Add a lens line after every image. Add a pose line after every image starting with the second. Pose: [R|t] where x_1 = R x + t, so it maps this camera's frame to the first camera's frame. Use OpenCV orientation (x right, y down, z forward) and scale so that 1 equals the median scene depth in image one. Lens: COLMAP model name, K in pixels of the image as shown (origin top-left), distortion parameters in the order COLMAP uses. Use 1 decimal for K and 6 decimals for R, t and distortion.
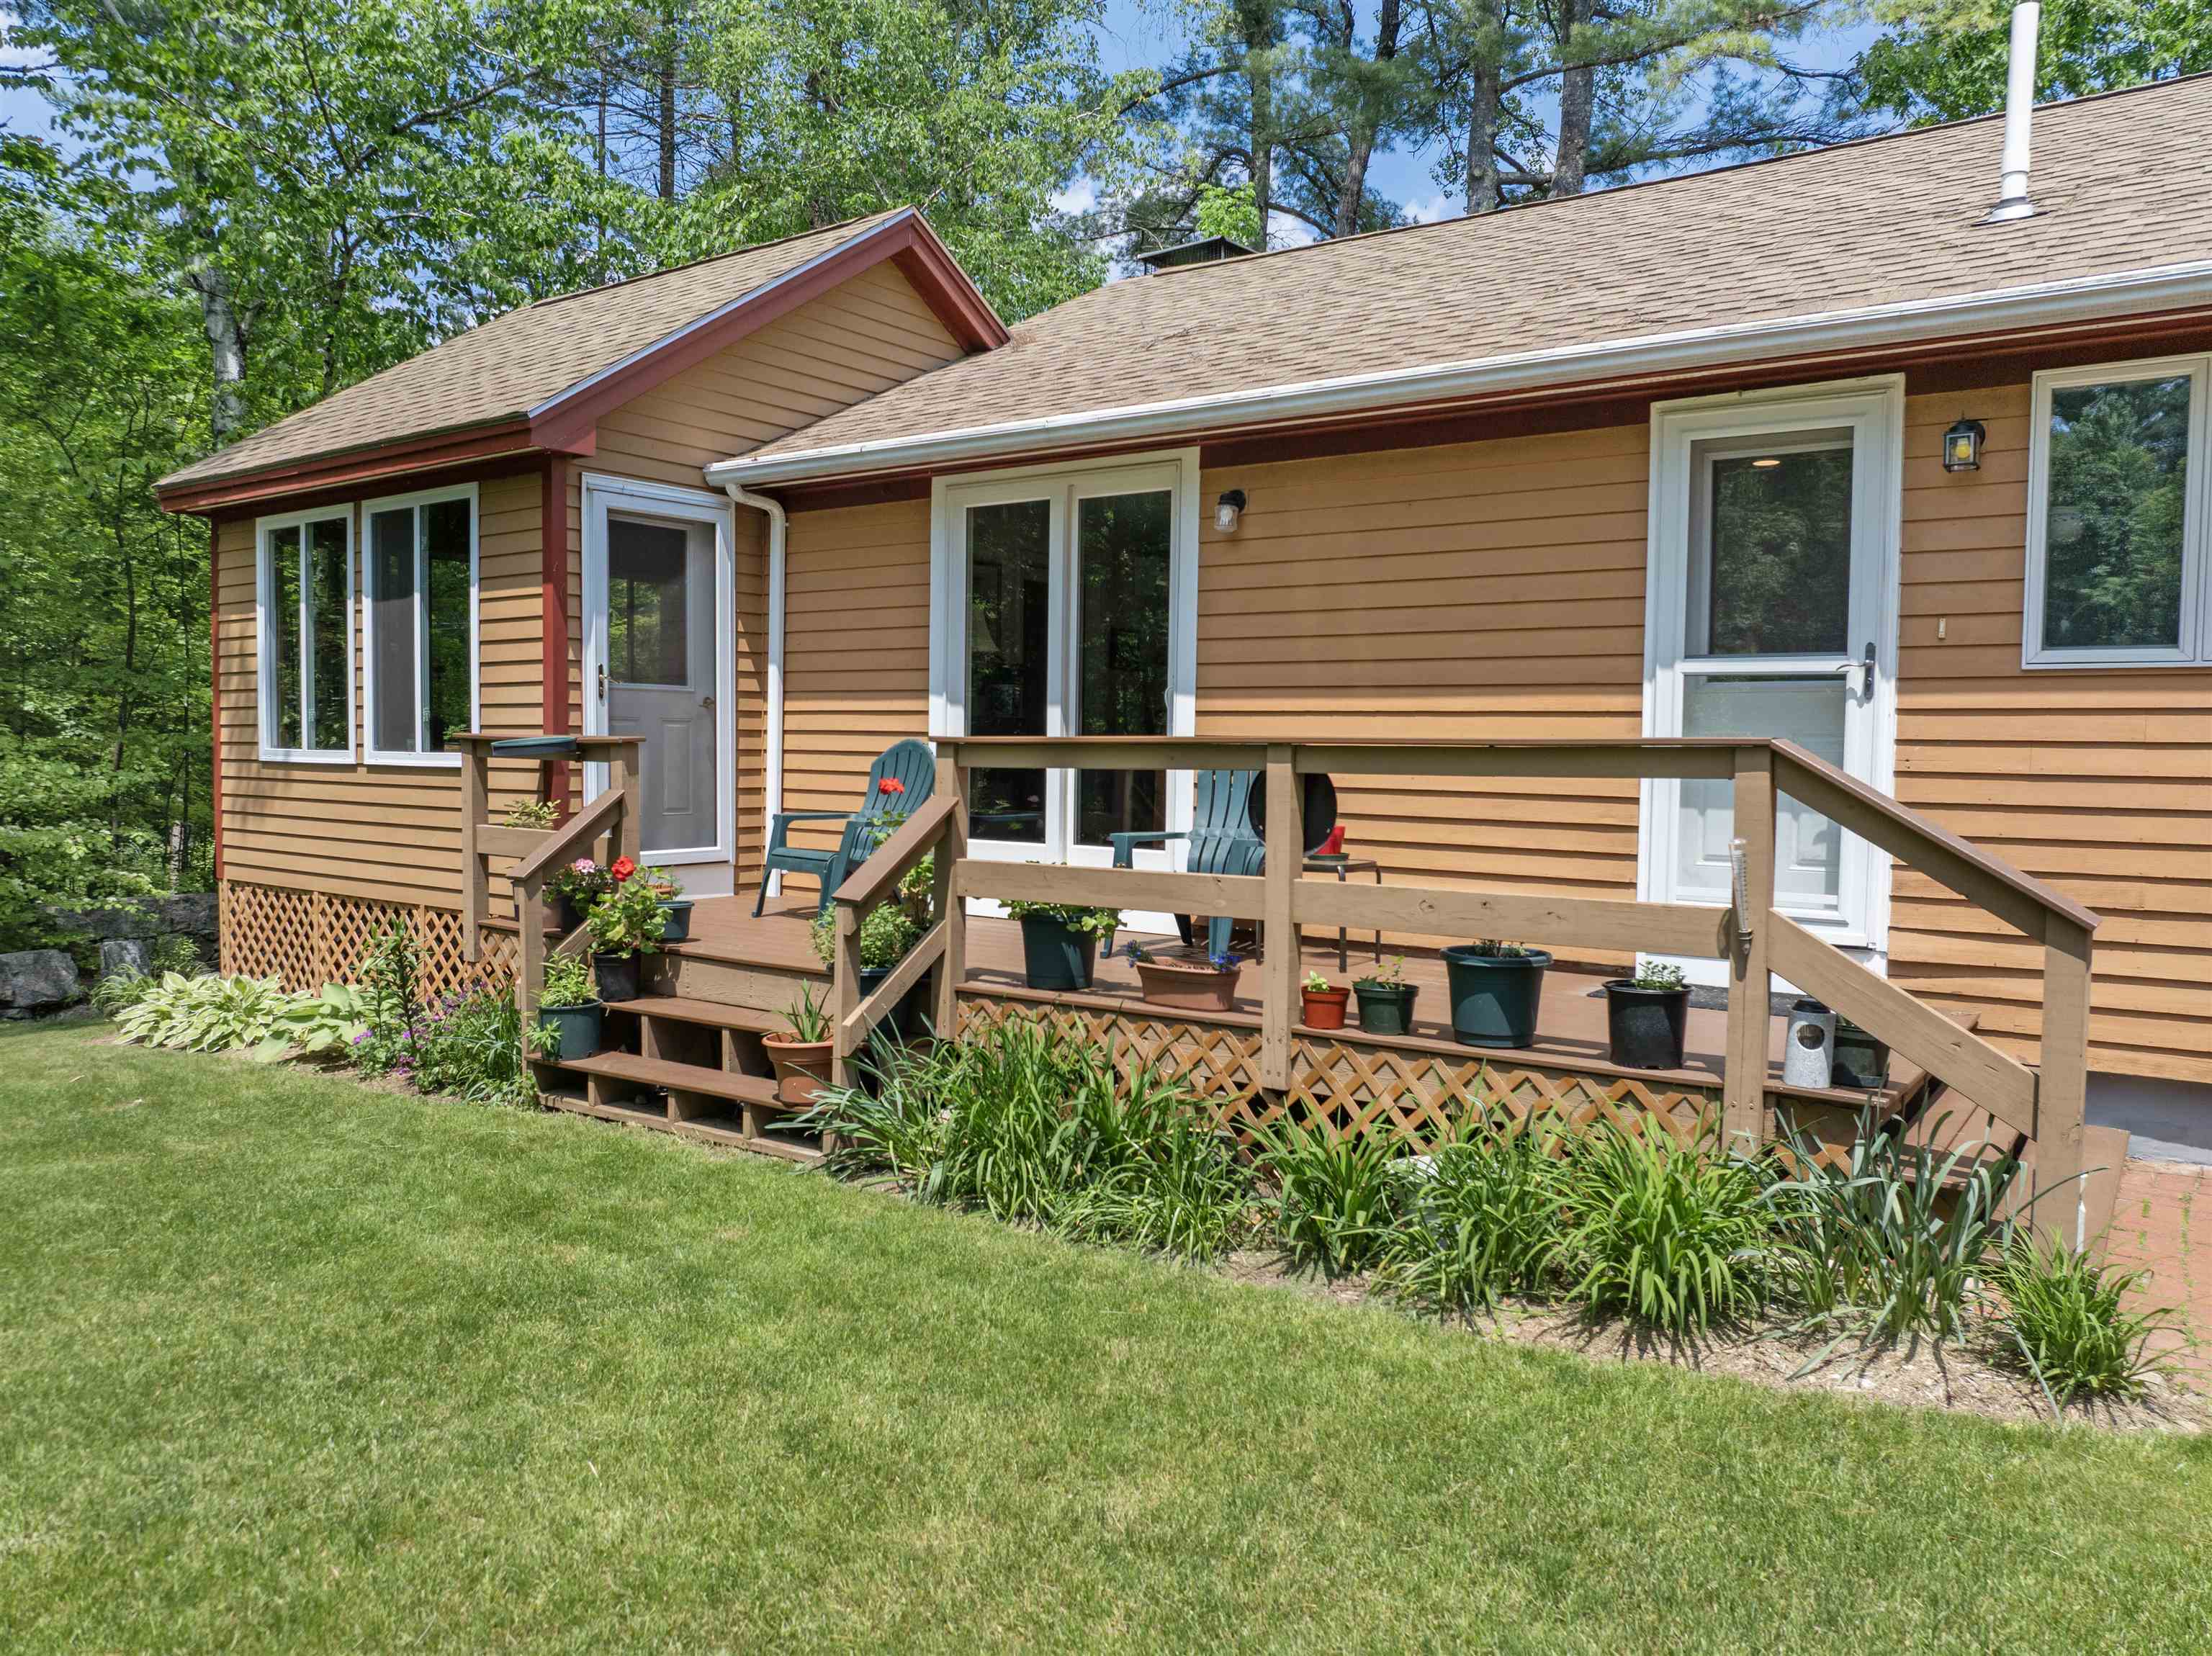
lens RADIAL K [[1559.2, 0, 1108.8], [0, 1559.2, 839.0], [0, 0, 1]] dist [-0.042376, 0.011101]
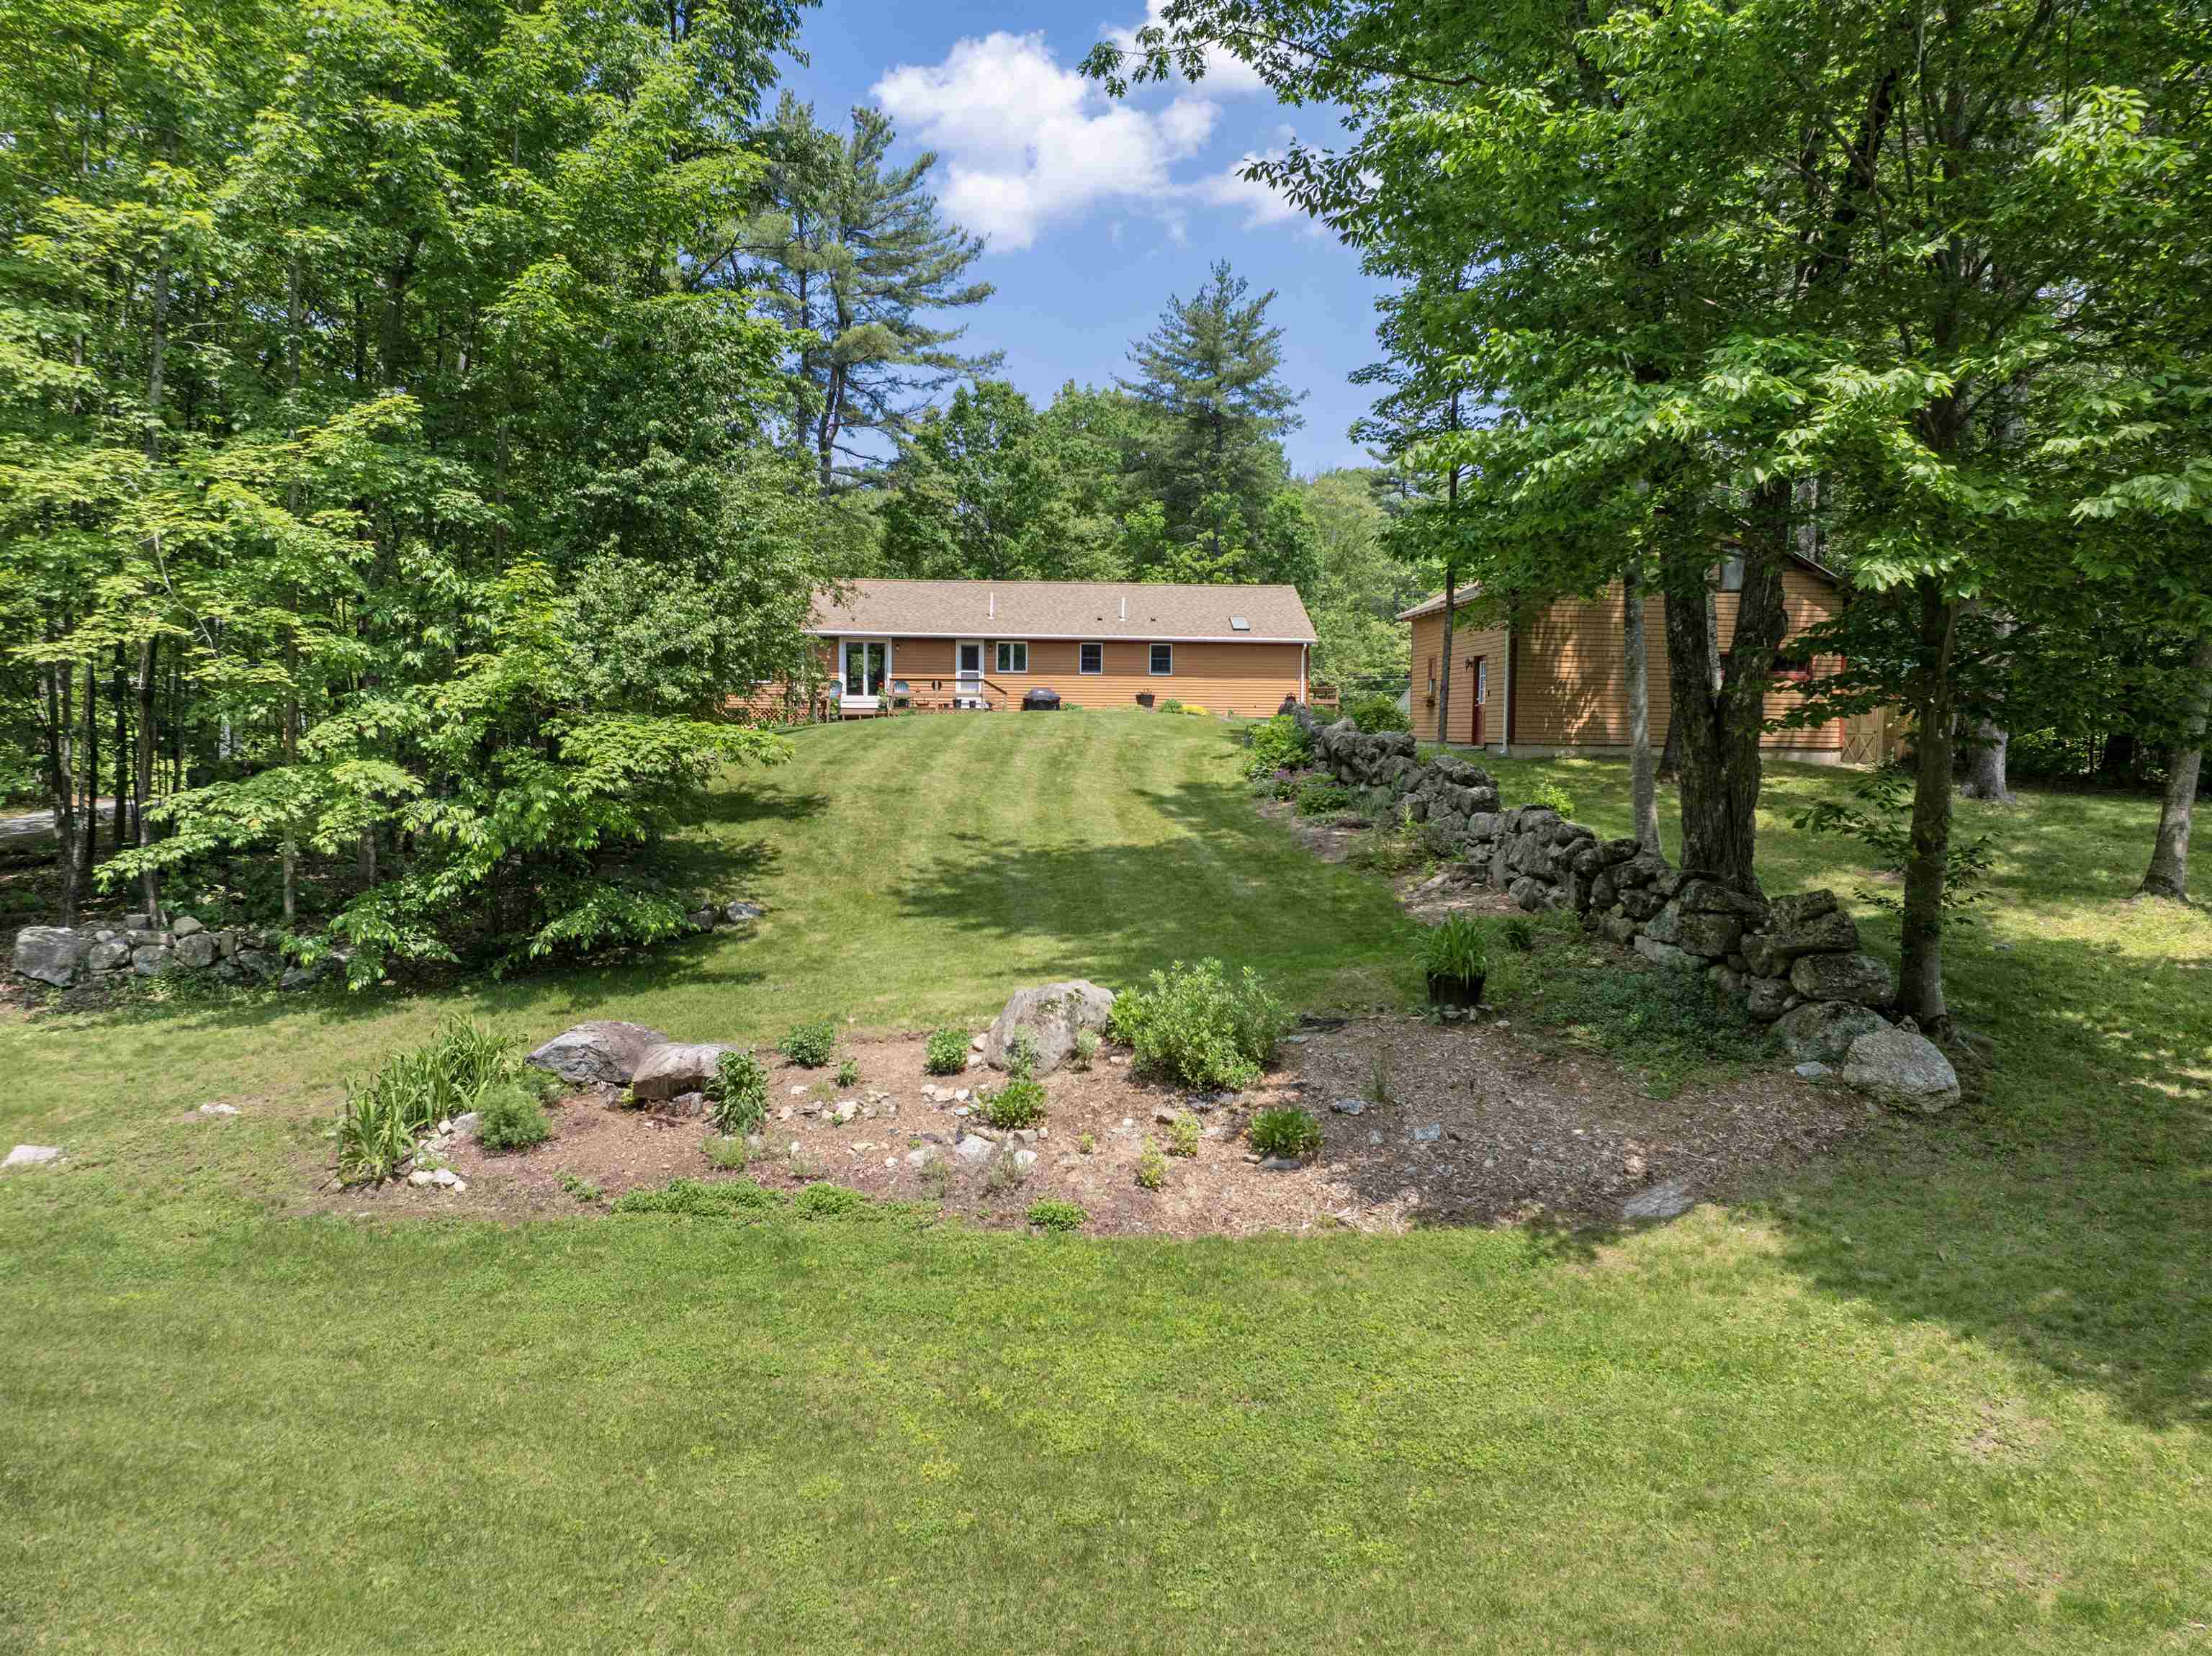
lens RADIAL K [[1559.2, 0, 1105.0], [0, 1559.2, 819.8], [0, 0, 1]] dist [-0.042376, 0.011101]
pose [[0.766944, -0.041175, 0.640392, -4.260134], [0.040030, 0.999066, 0.016297, 0.558357], [-0.640464, 0.013136, 0.767876, -5.699713]]
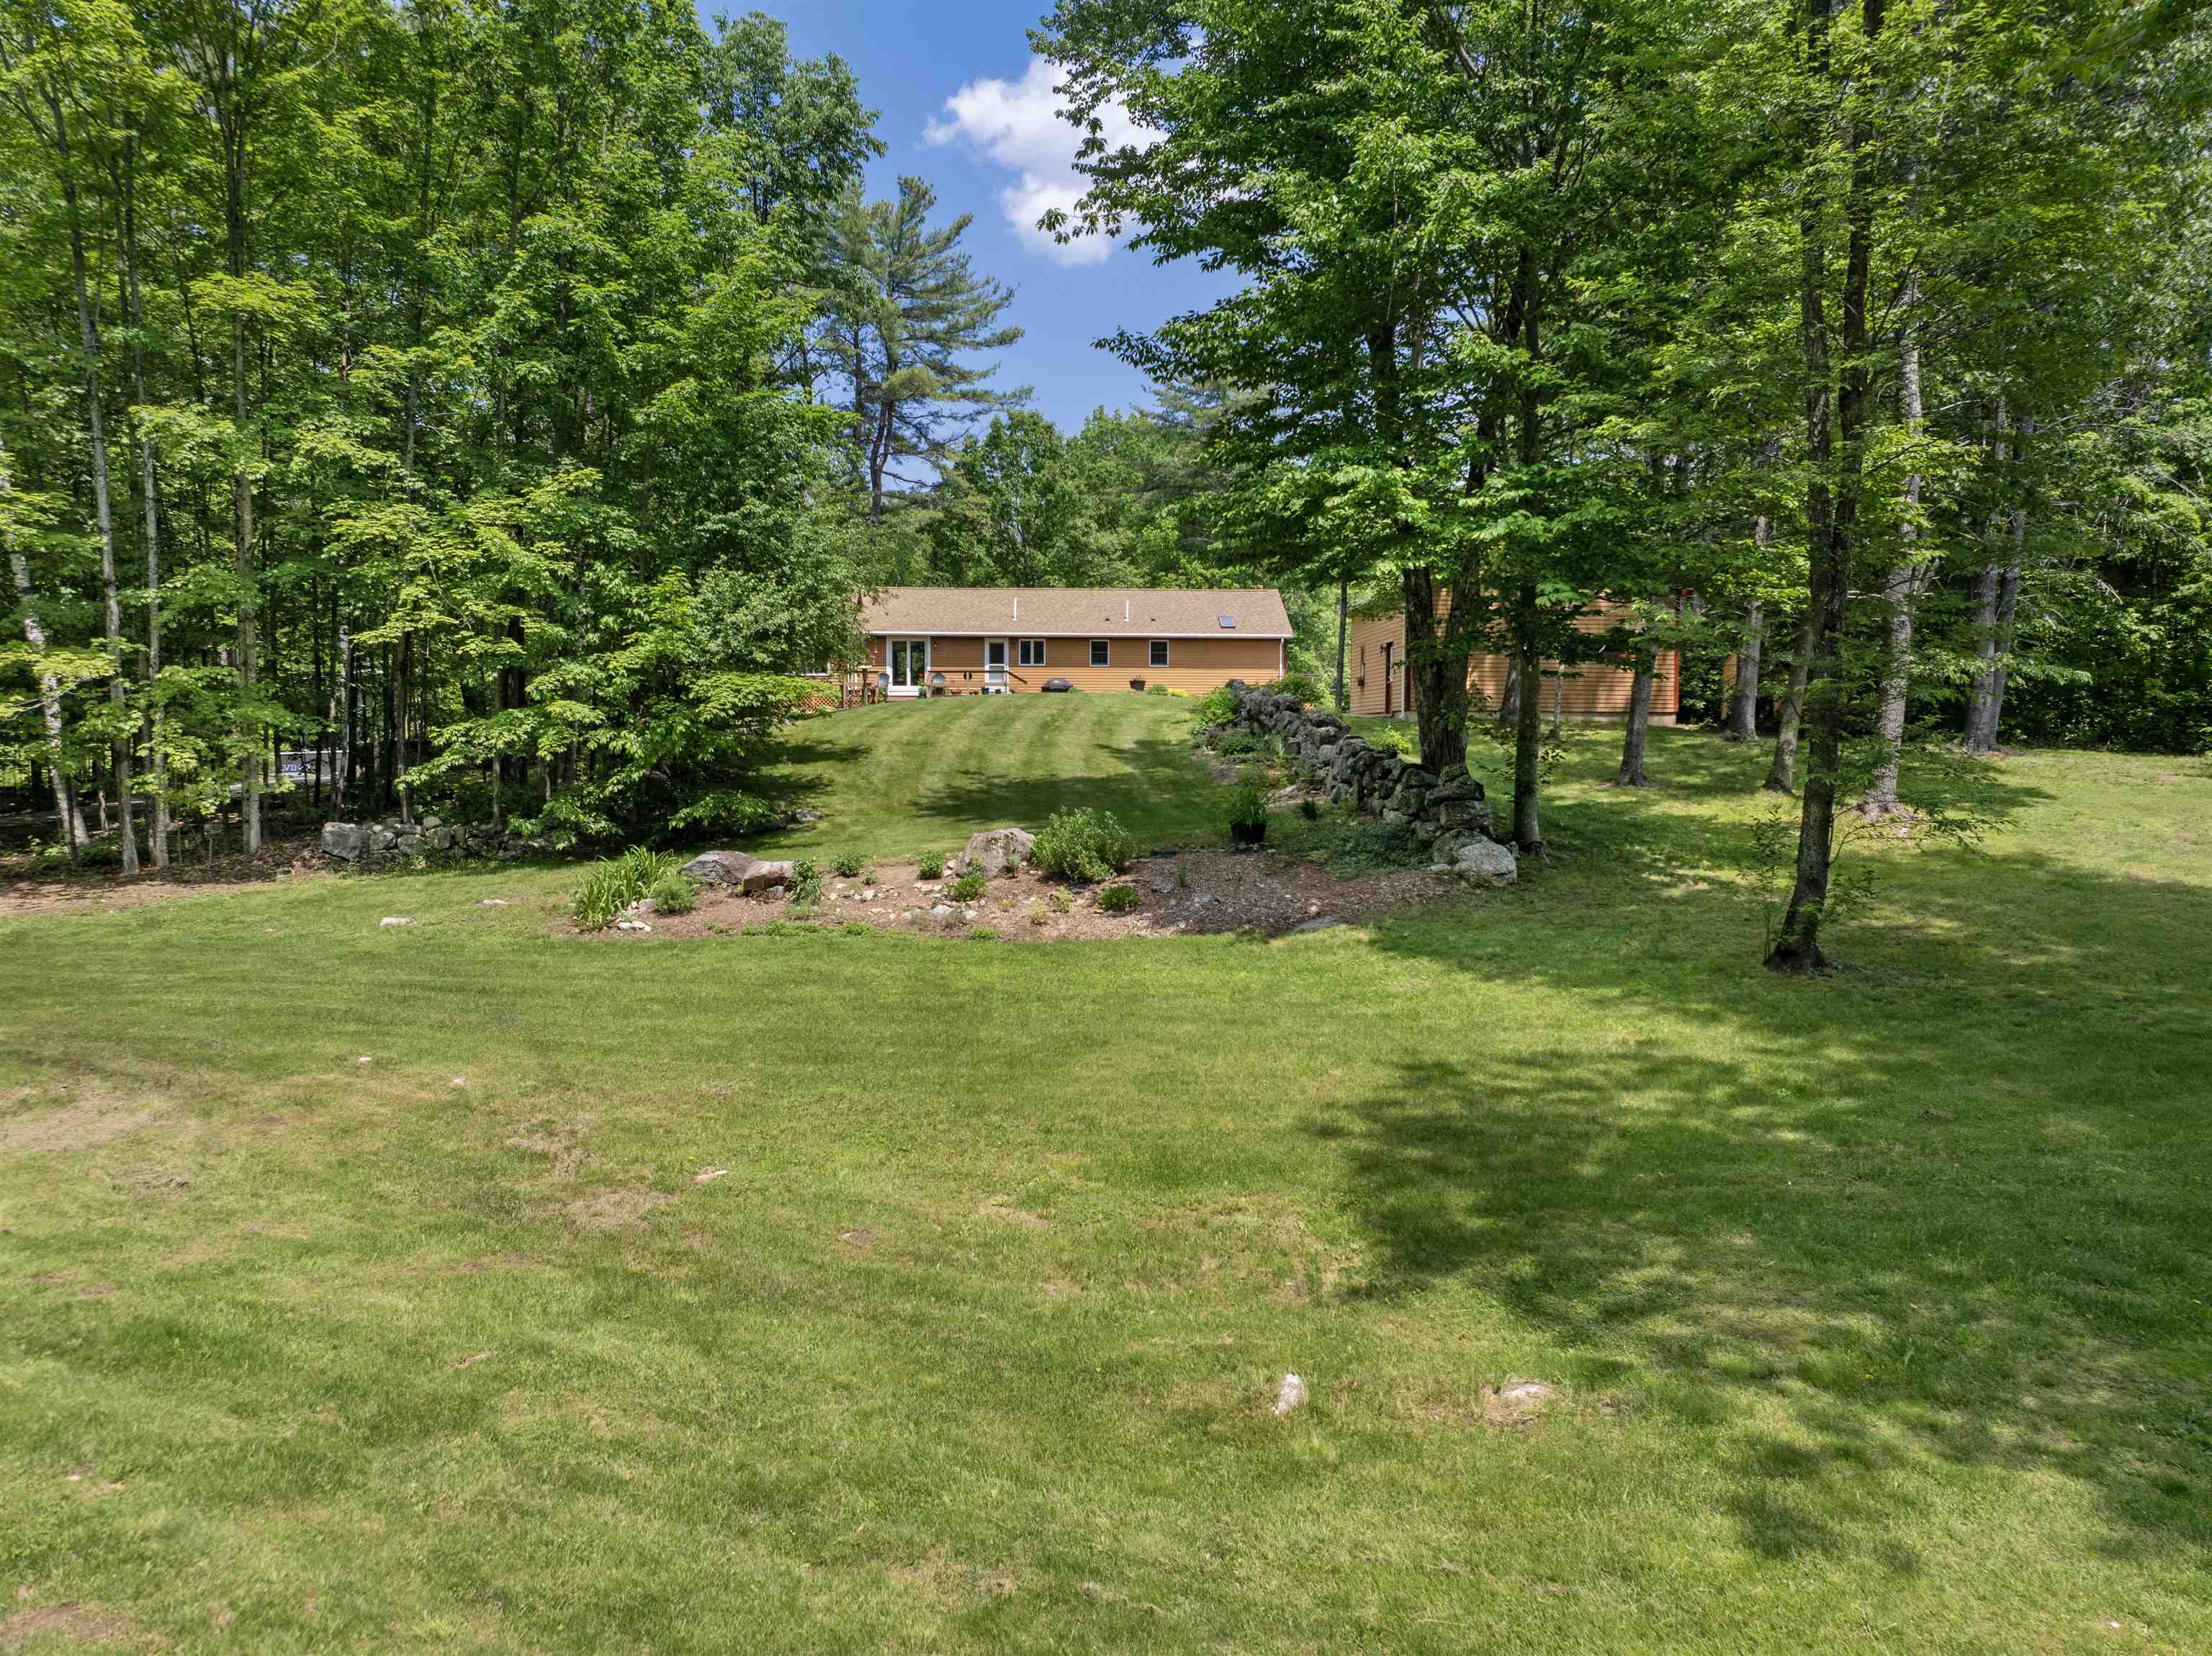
lens RADIAL K [[1559.2, 0, 1109.4], [0, 1559.2, 823.1], [0, 0, 1]] dist [-0.042376, 0.011101]
pose [[0.789257, -0.042135, 0.612616, -4.931195], [0.045028, 0.998928, 0.010693, 0.790237], [-0.612410, 0.019146, 0.790308, -6.996481]]
